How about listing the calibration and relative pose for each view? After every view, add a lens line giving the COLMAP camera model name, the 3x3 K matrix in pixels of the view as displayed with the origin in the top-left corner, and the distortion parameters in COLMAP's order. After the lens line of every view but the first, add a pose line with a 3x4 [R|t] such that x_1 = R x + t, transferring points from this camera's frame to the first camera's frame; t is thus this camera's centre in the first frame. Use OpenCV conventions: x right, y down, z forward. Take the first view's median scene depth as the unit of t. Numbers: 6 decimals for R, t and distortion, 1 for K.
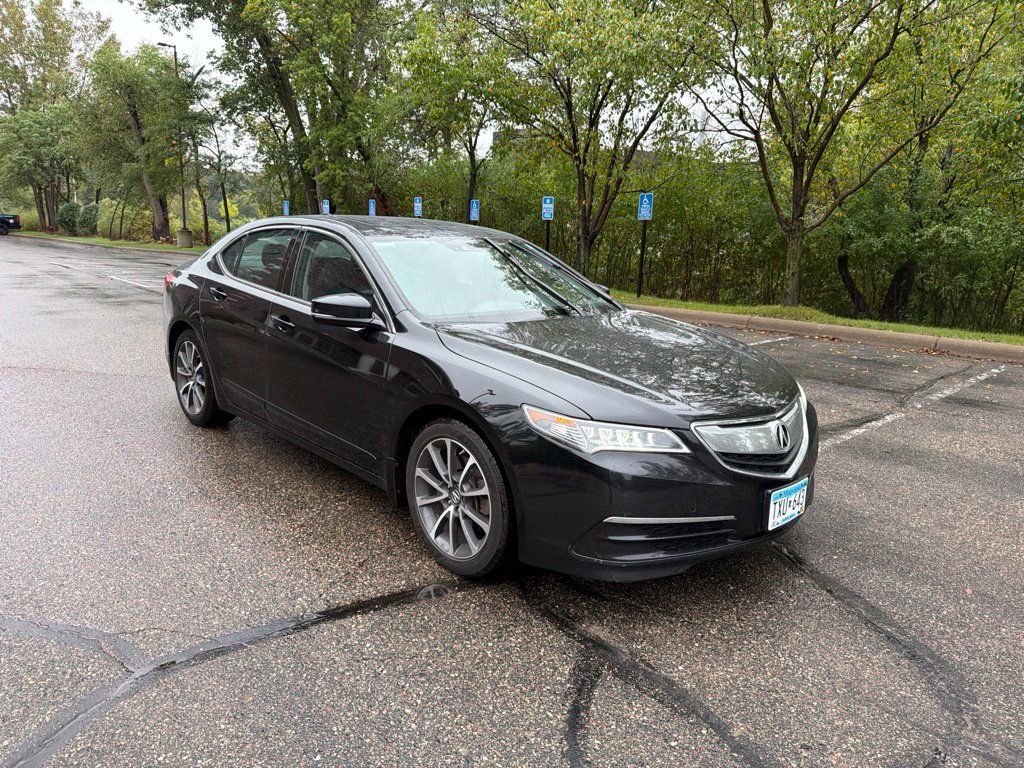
lens RADIAL K [[722.0, 0, 513.5], [0, 722.0, 389.9], [0, 0, 1]] dist [0.011260, -0.015286]
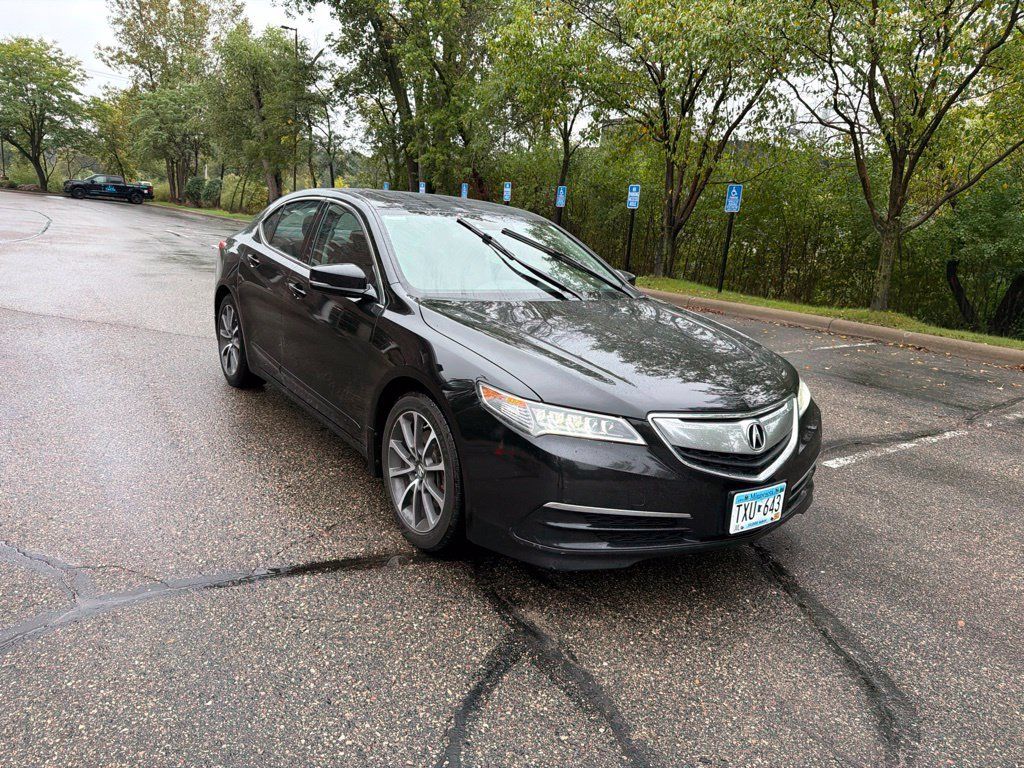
lens RADIAL K [[722.3, 0, 513.1], [0, 722.3, 387.5], [0, 0, 1]] dist [0.010814, -0.014415]
pose [[0.988613, 0.073832, -0.131124, 0.071547], [-0.072300, 0.997248, 0.016407, 0.003328], [0.131975, -0.006740, 0.991230, 0.010364]]
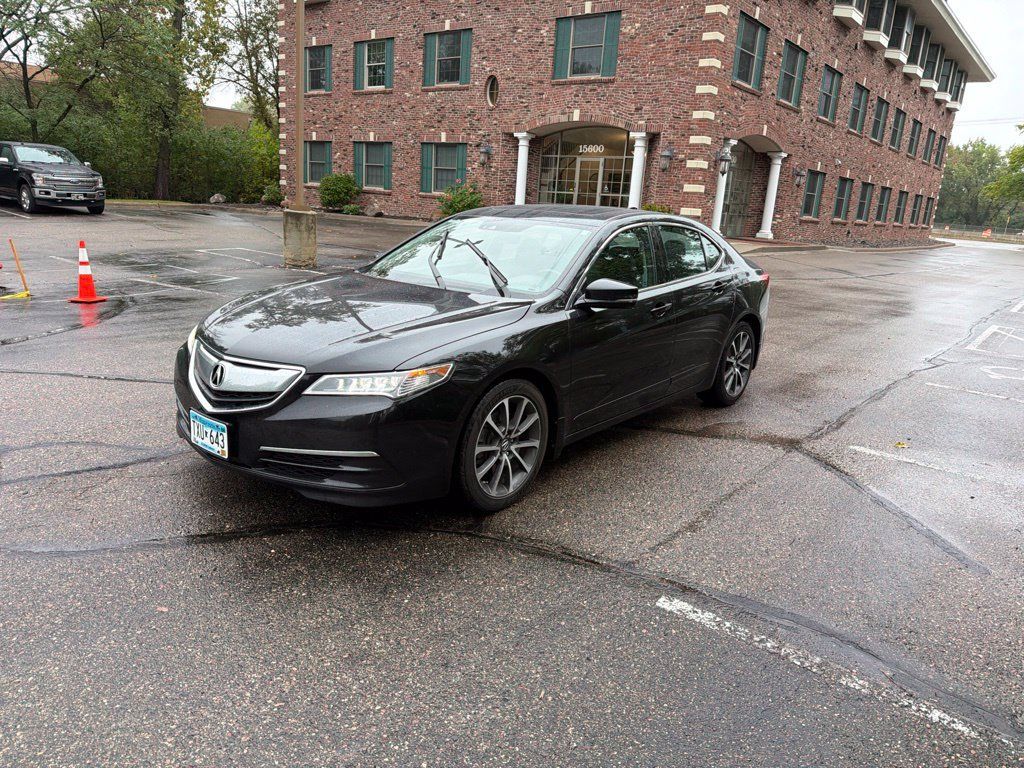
lens RADIAL K [[716.6, 0, 513.5], [0, 716.6, 393.2], [0, 0, 1]] dist [0.020071, -0.024995]
pose [[0.132523, 0.233251, -0.963344, 0.608834], [-0.268031, 0.944139, 0.191729, -0.098840], [0.954252, 0.232797, 0.187639, 0.496776]]
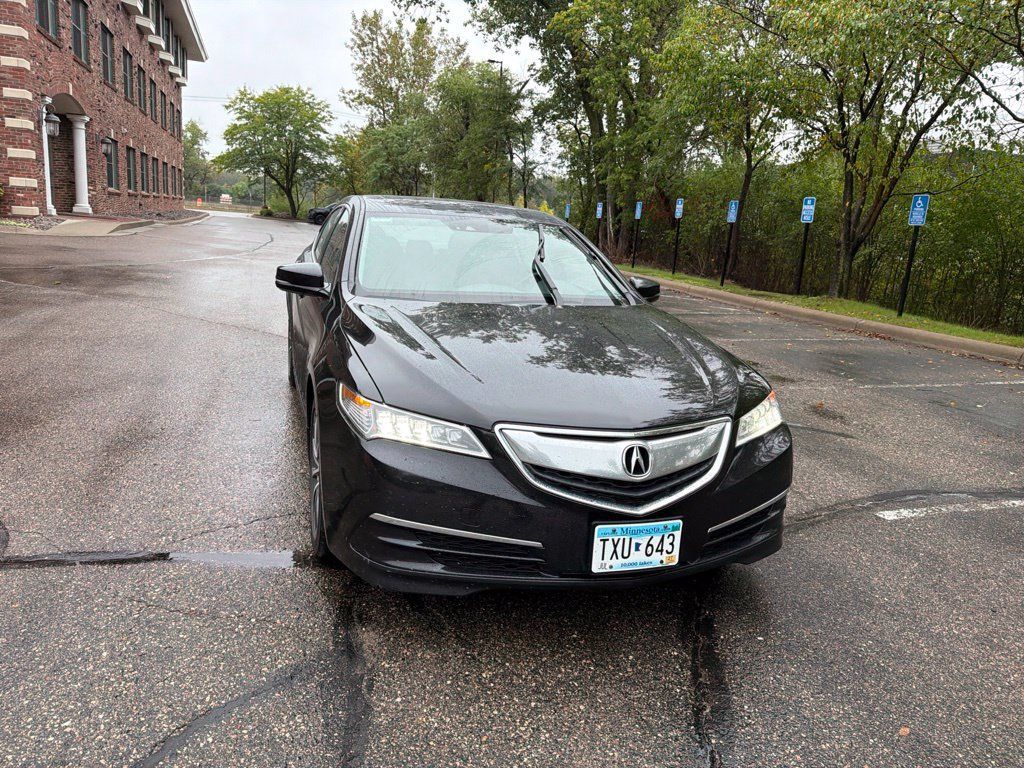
lens RADIAL K [[722.1, 0, 512.8], [0, 722.1, 381.1], [0, 0, 1]] dist [0.019840, -0.024773]
pose [[0.906813, 0.117173, -0.404921, 0.224897], [-0.125684, 0.992054, 0.005607, -0.004004], [0.402361, 0.045808, 0.914335, 0.086298]]
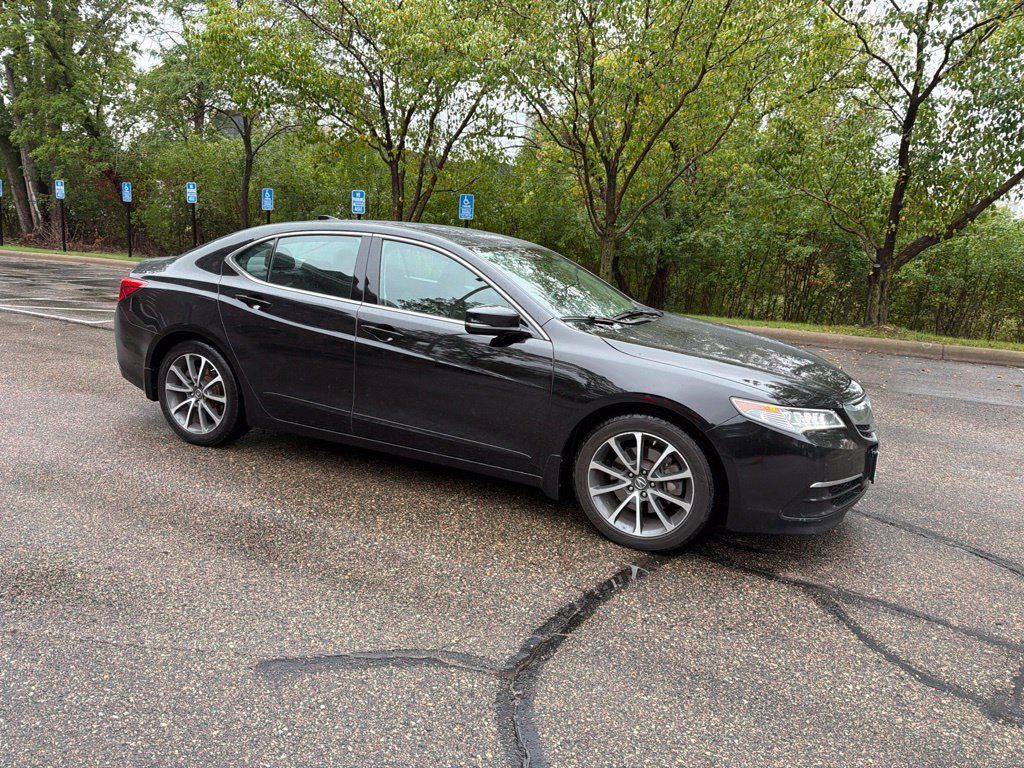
lens RADIAL K [[716.6, 0, 513.5], [0, 716.6, 393.2], [0, 0, 1]] dist [0.020071, -0.024995]
pose [[0.927836, -0.060297, 0.368083, -0.284835], [0.054049, 0.998166, 0.027269, -0.014766], [-0.369052, -0.005406, 0.929393, 0.010848]]
